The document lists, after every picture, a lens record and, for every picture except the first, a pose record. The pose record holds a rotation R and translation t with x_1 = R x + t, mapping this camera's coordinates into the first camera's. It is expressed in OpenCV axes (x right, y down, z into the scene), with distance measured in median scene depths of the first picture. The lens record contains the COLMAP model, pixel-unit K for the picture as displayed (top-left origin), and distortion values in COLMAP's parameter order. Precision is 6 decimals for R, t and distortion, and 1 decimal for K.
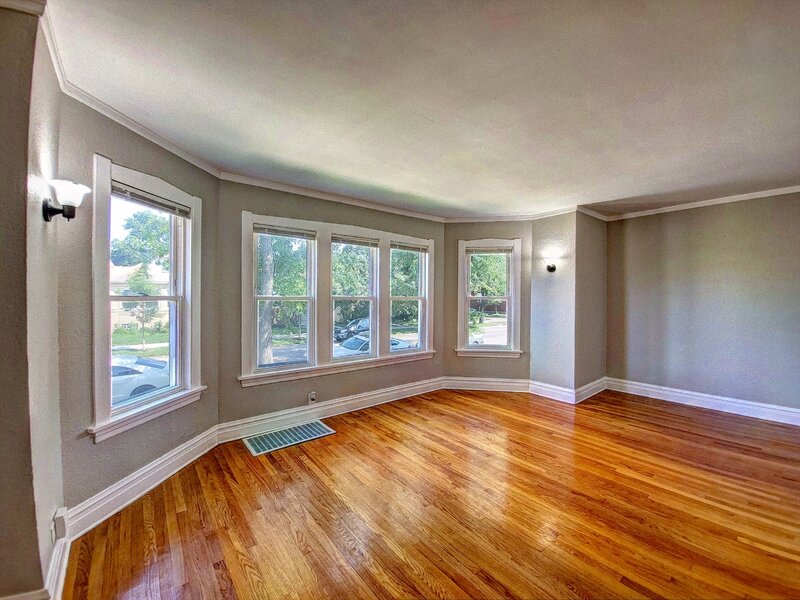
lens RADIAL K [[328.5, 0, 392.1], [0, 328.5, 295.4], [0, 0, 1]] dist [-0.011897, -0.001849]
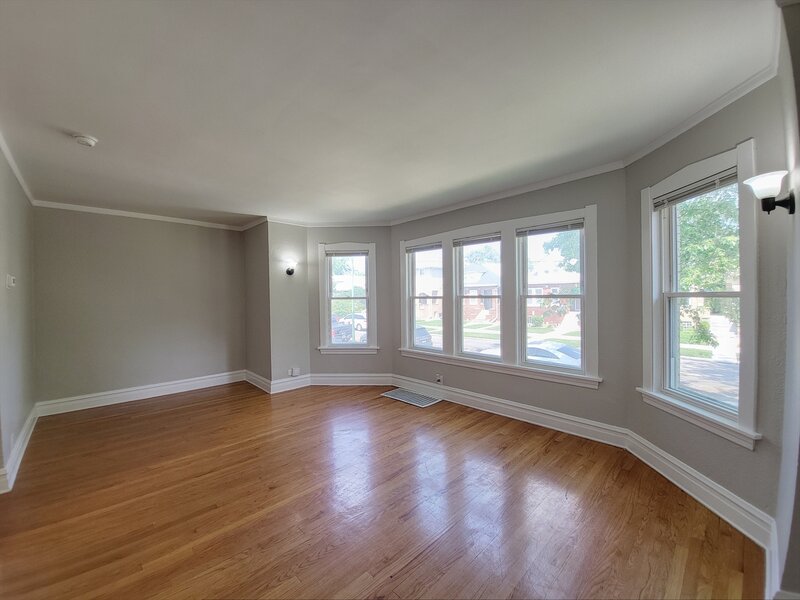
lens RADIAL K [[328.5, 0, 395.7], [0, 328.5, 301.7], [0, 0, 1]] dist [-0.011897, -0.001849]
pose [[0.086631, 0.003054, -0.996236, 0.946221], [0.006691, 0.999971, 0.003647, 0.018647], [0.996218, -0.006981, 0.086608, 0.728047]]
